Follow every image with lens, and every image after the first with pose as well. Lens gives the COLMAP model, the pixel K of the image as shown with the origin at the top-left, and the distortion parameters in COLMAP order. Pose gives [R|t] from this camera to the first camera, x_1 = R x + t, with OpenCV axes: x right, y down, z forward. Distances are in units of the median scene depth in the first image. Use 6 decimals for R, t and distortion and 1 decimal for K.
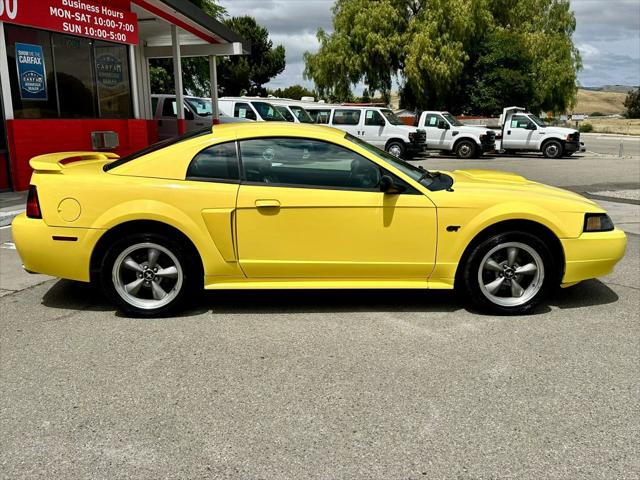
lens RADIAL K [[597.0, 0, 320.9], [0, 597.0, 239.5], [0, 0, 1]] dist [0.142948, -0.260710]
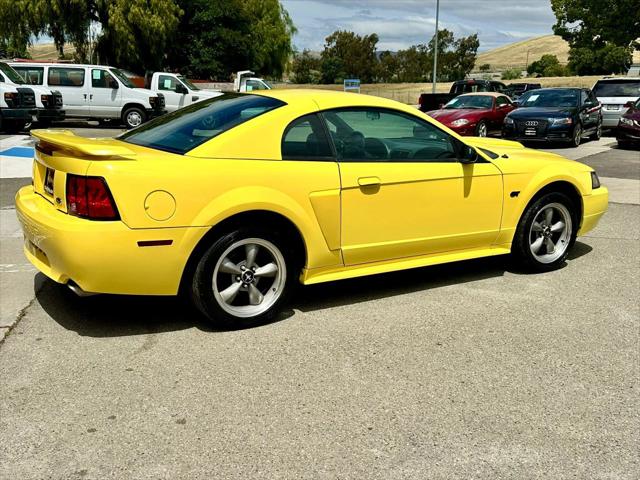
lens RADIAL K [[665.3, 0, 320.0], [0, 665.3, 240.0], [0, 0, 1]] dist [0.201982, -0.428390]
pose [[0.874559, -0.103441, 0.473758, -0.119006], [0.087369, 0.994607, 0.055880, -0.006409], [-0.476983, -0.007478, 0.878880, 0.027130]]
